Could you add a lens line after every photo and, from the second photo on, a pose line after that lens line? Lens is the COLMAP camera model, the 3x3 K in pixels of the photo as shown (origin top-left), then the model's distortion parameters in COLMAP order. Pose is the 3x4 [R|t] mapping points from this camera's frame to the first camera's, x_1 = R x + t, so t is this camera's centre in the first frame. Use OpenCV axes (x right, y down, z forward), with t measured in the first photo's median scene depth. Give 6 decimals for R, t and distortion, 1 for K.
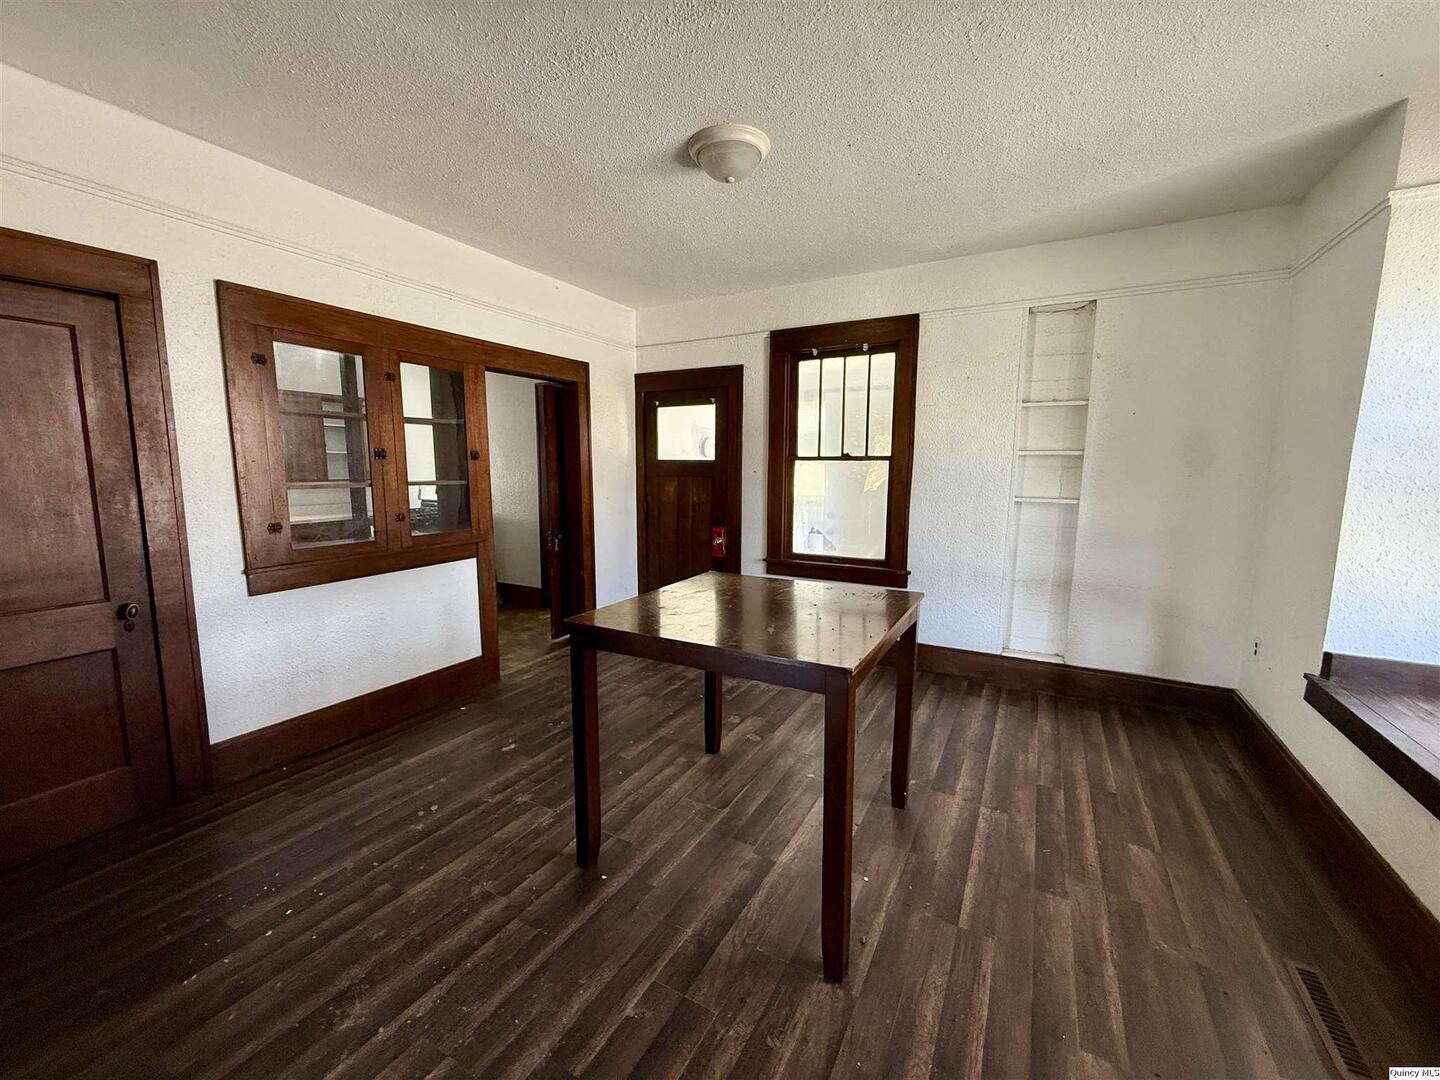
lens RADIAL K [[574.6, 0, 715.7], [0, 574.6, 540.6], [0, 0, 1]] dist [-0.000788, 0.000178]
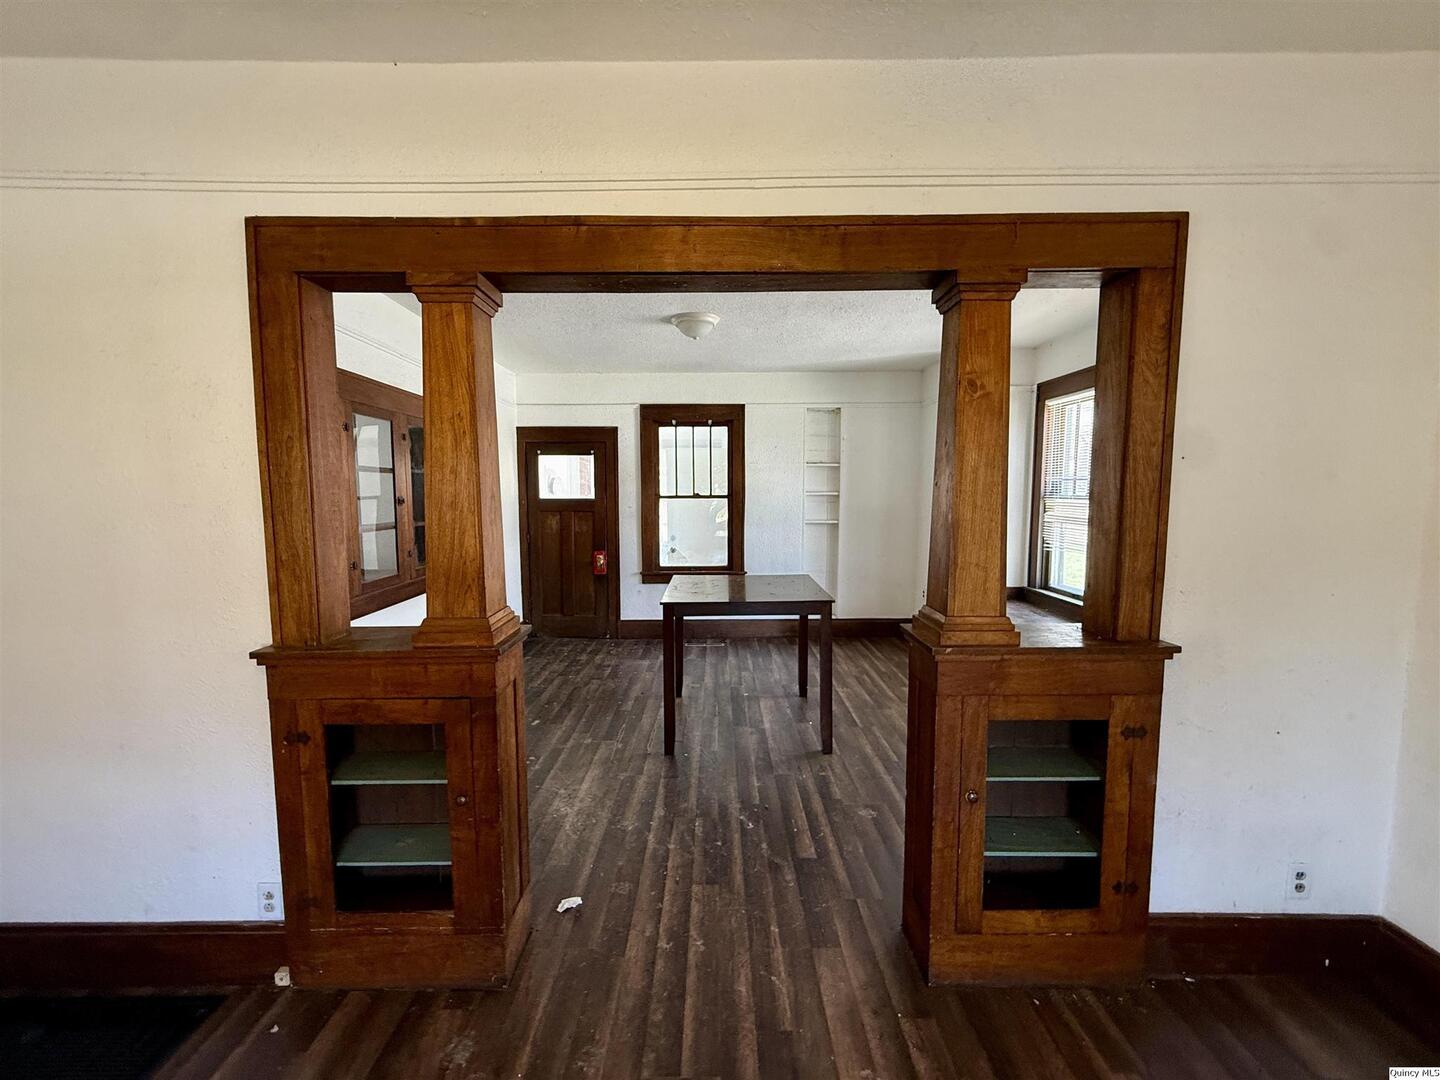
lens RADIAL K [[574.6, 0, 715.8], [0, 574.6, 537.6], [0, 0, 1]] dist [-0.000788, 0.000178]
pose [[0.869387, -0.045722, 0.492012, -0.444983], [0.071952, 0.996811, -0.034507, 0.010440], [-0.488865, 0.065401, 0.869904, -0.260270]]
